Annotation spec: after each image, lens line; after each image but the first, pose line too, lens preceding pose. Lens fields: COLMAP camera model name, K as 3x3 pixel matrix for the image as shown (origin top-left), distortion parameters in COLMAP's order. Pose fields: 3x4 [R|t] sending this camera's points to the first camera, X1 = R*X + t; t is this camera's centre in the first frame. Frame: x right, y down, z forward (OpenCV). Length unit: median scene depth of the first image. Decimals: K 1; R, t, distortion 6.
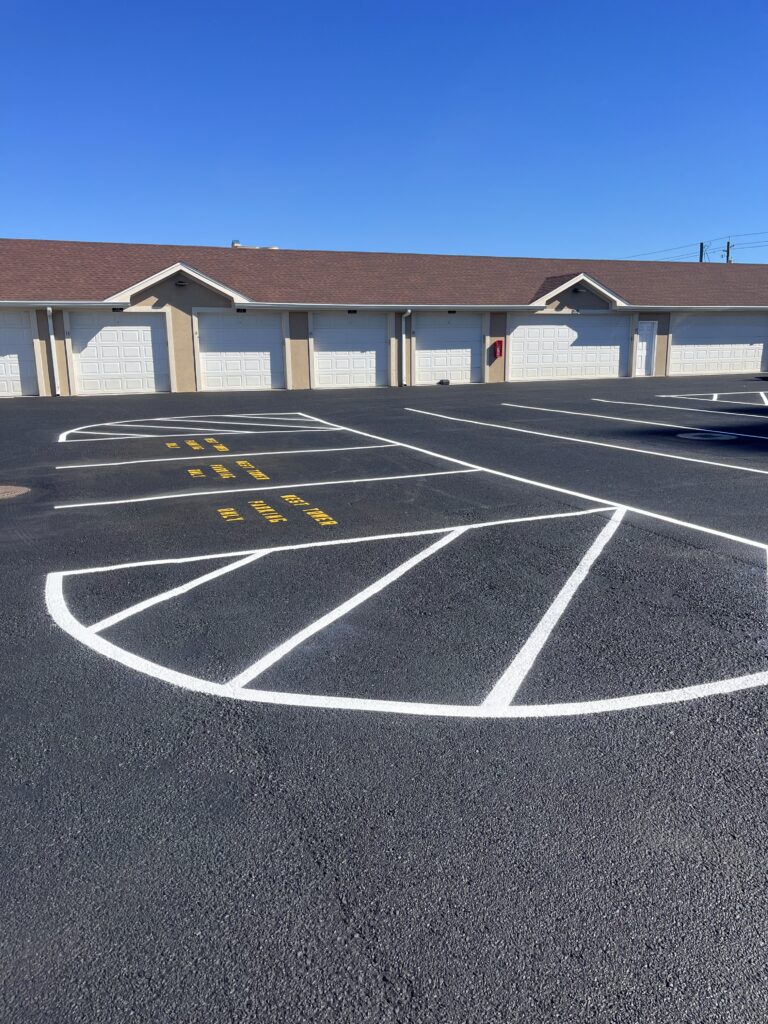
lens RADIAL K [[772.7, 0, 381.7], [0, 772.7, 512.5], [0, 0, 1]] dist [0.057900, -0.073474]
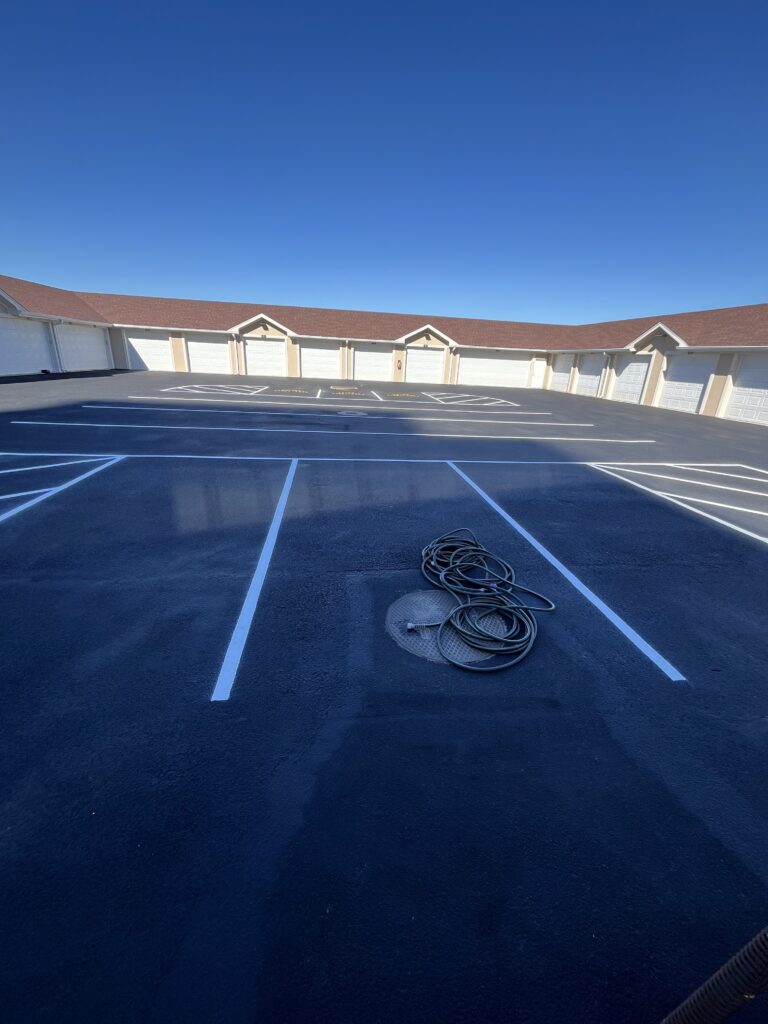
lens RADIAL K [[409.7, 0, 384.0], [0, 409.7, 512.0], [0, 0, 1]] dist [-0.000721, -0.000078]
pose [[-0.263266, 0.351508, -0.898406, 0.669719], [-0.215532, 0.886288, 0.409925, -0.171384], [0.940339, 0.301555, -0.157568, 0.619658]]
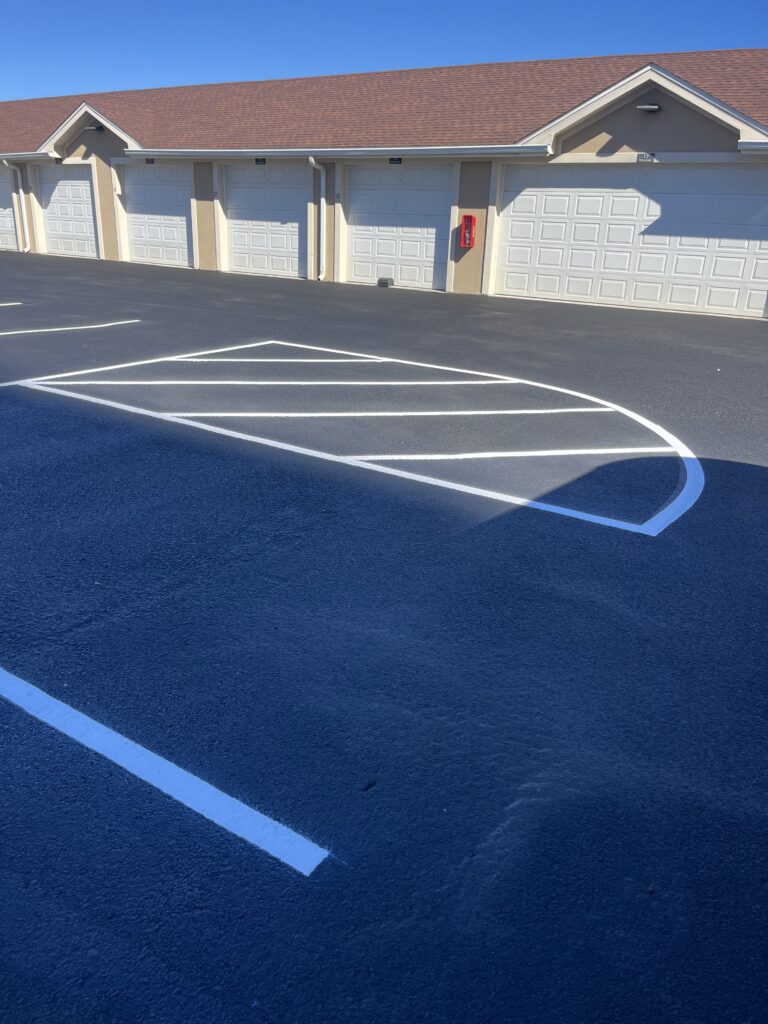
lens RADIAL K [[772.7, 0, 381.7], [0, 772.7, 512.5], [0, 0, 1]] dist [0.057900, -0.073474]
pose [[0.565618, 0.332356, -0.754729, 0.622211], [-0.200120, 0.943154, 0.265355, -0.163396], [0.800017, 0.000947, 0.599976, 0.644568]]
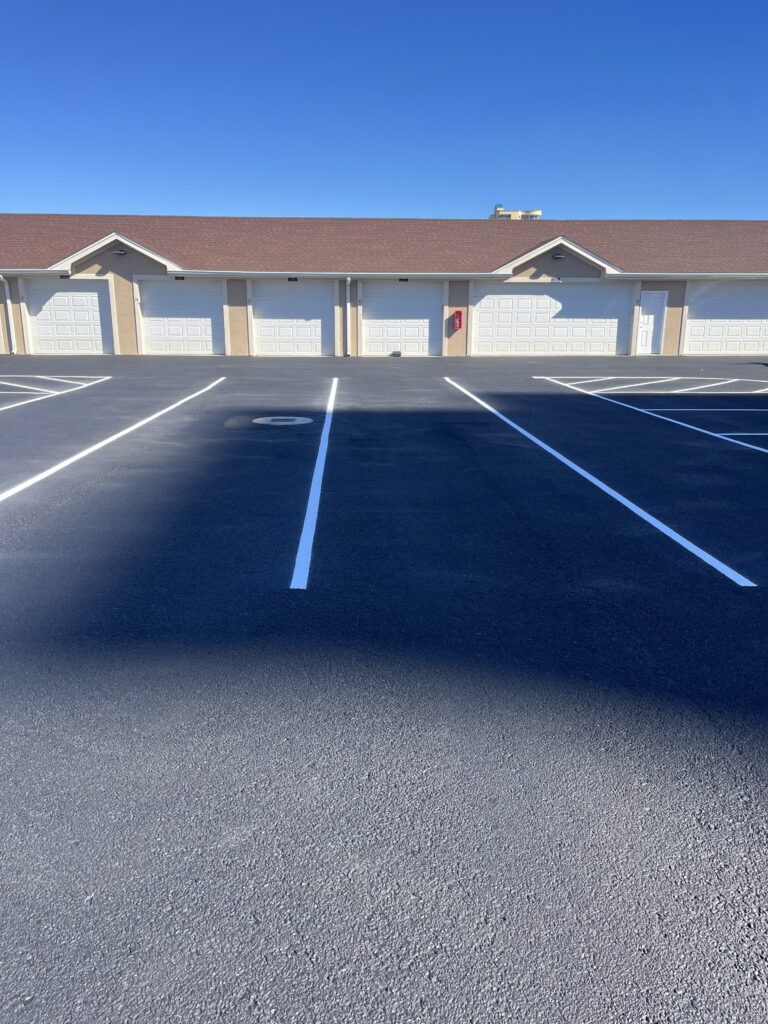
lens RADIAL K [[772.7, 0, 381.7], [0, 772.7, 512.5], [0, 0, 1]] dist [0.057900, -0.073474]
pose [[0.942867, 0.096853, -0.318780, 0.400257], [-0.084696, 0.995059, 0.051813, -0.021204], [0.322223, -0.021853, 0.946411, 0.081887]]
